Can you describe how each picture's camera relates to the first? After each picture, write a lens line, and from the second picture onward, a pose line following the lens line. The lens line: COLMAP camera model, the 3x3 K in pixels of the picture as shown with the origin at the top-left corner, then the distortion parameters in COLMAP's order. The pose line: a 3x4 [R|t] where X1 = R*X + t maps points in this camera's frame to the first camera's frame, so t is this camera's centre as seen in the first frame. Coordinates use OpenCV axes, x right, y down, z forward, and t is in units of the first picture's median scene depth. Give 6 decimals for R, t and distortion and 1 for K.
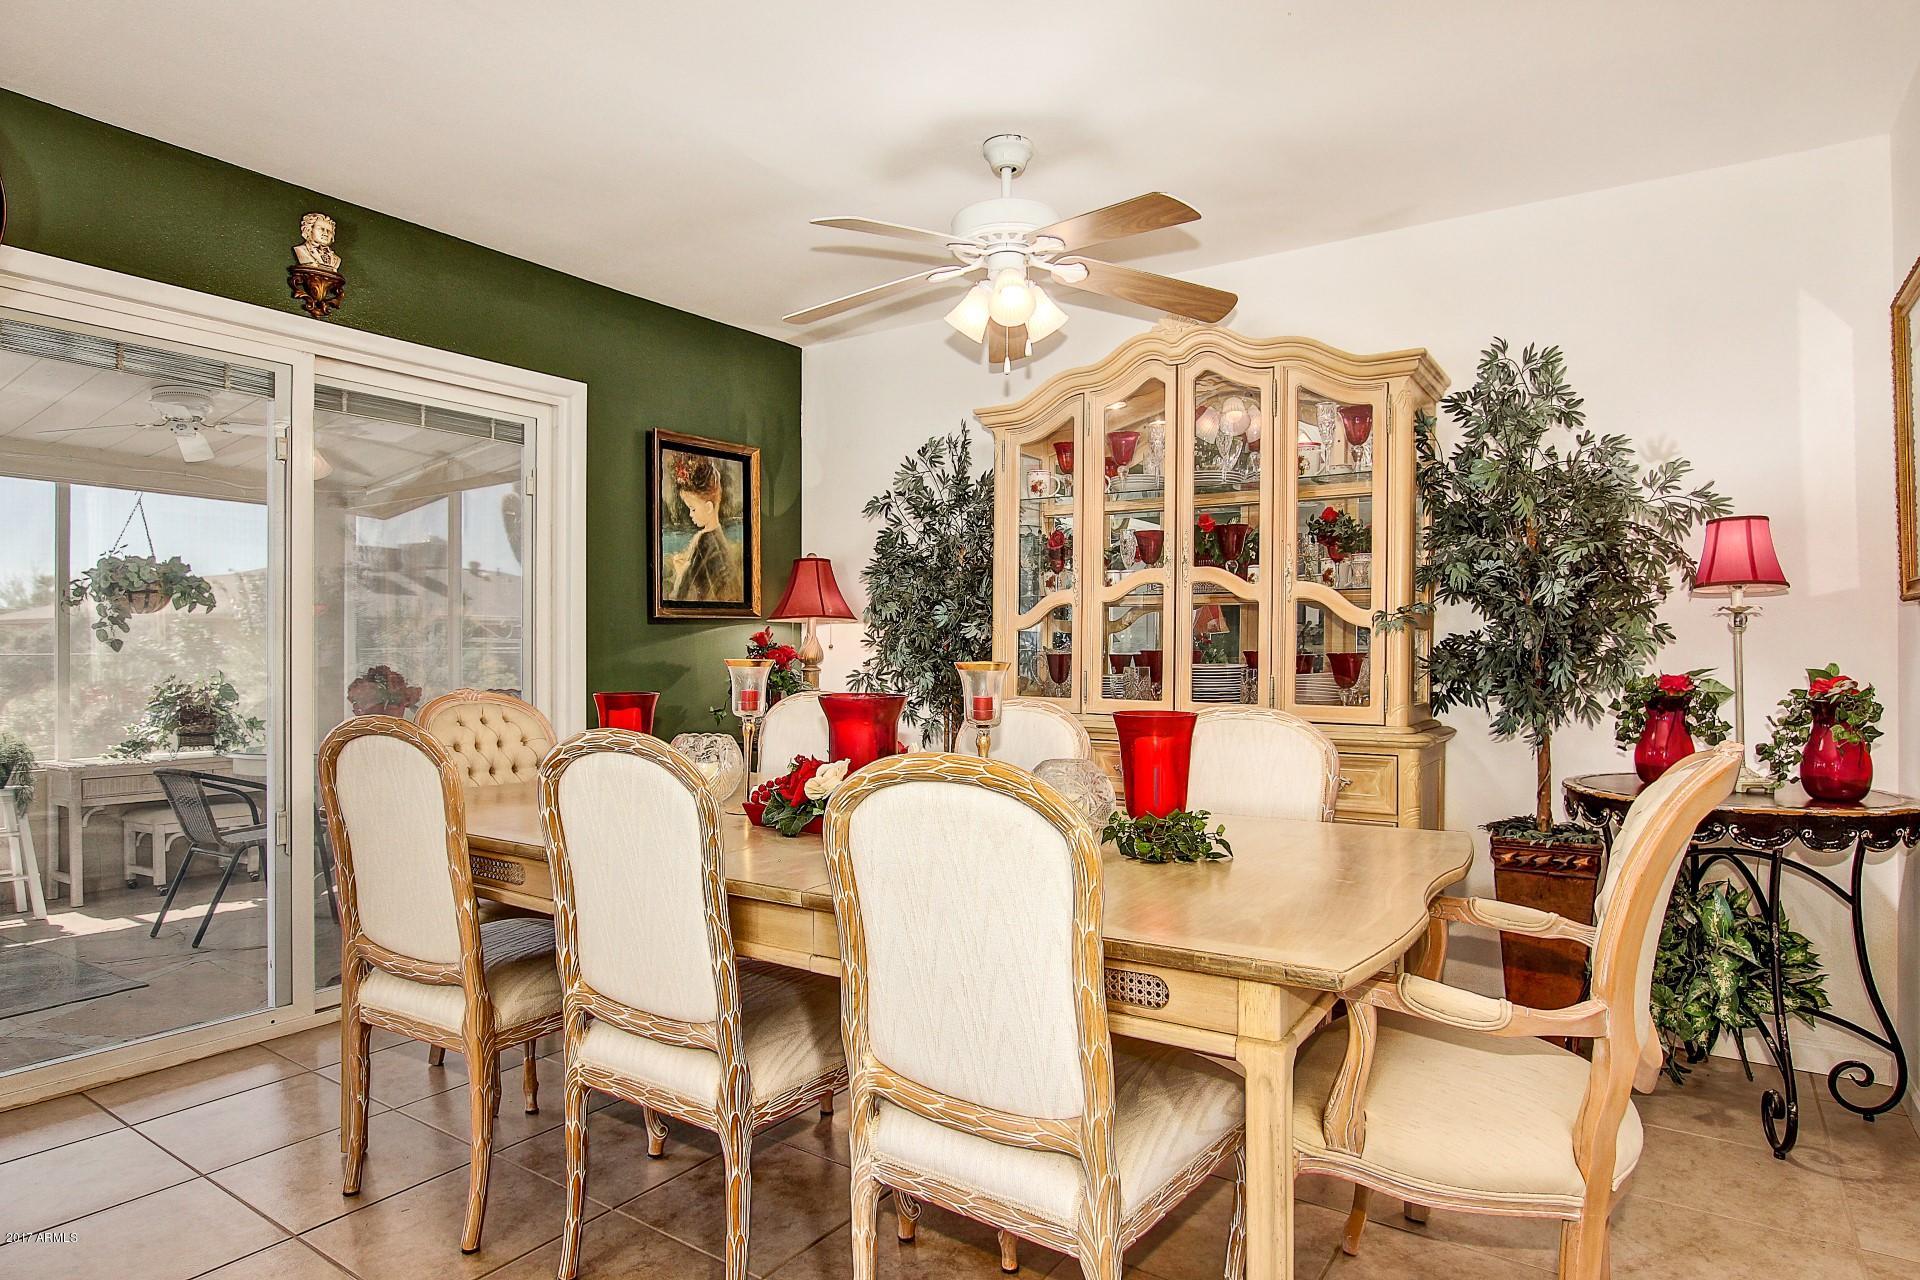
lens RADIAL K [[1092.6, 0, 950.1], [0, 1092.6, 646.4], [0, 0, 1]] dist [-0.023307, 0.004150]
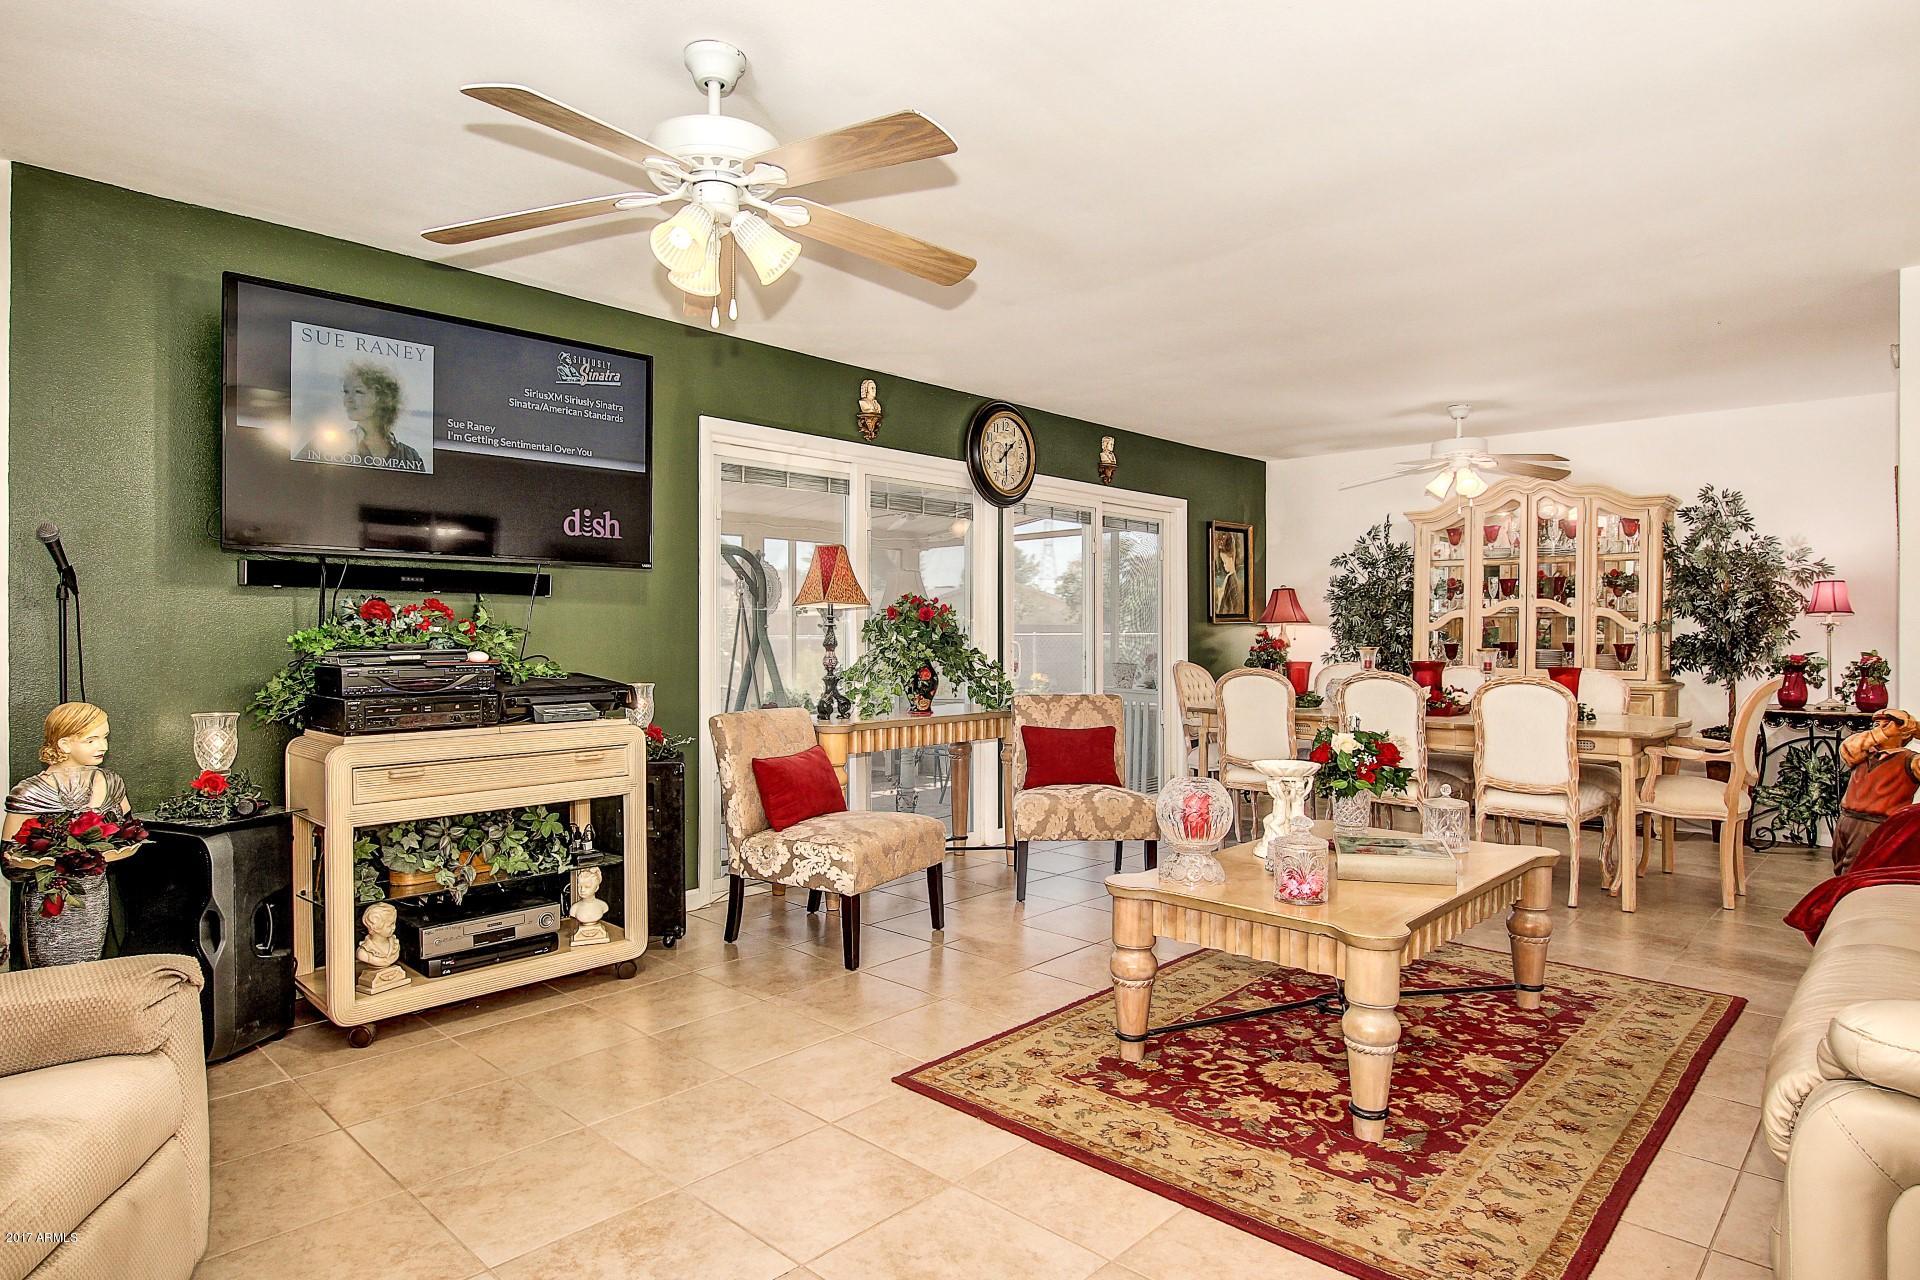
lens RADIAL K [[1092.6, 0, 960.1], [0, 1092.6, 639.2], [0, 0, 1]] dist [-0.023307, 0.004150]
pose [[0.988493, -0.000161, -0.151265, -0.532949], [0.001427, 0.999965, 0.008262, -0.020496], [0.151259, -0.008383, 0.988459, -1.130356]]
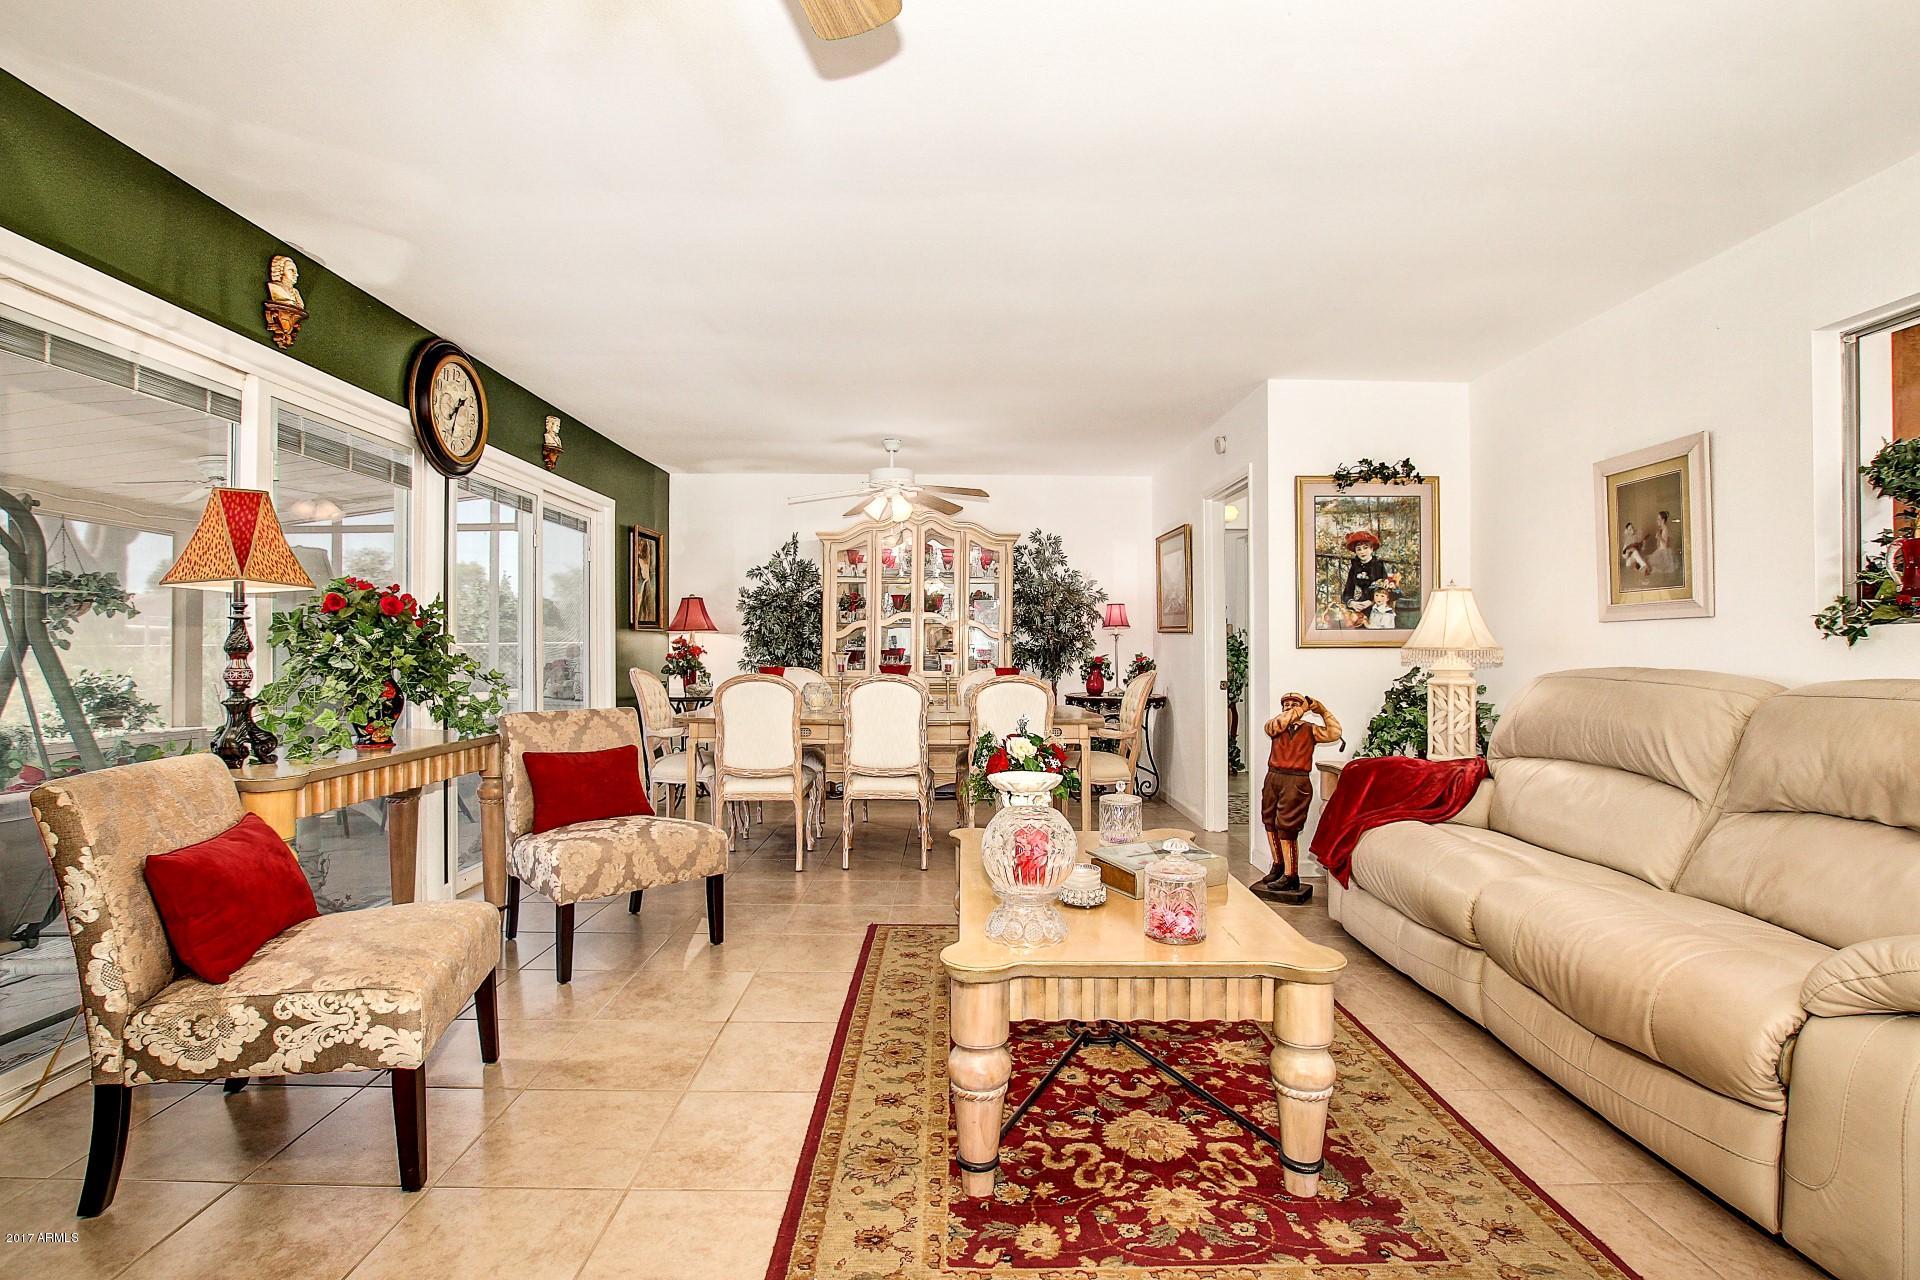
lens RADIAL K [[895.2, 0, 974.9], [0, 895.2, 641.0], [0, 0, 1]] dist [-0.028778, 0.001993]
pose [[0.814343, 0.003134, 0.580375, -0.858110], [-0.000630, 0.999990, -0.004516, -0.003981], [-0.580383, 0.003311, 0.814337, -0.658491]]
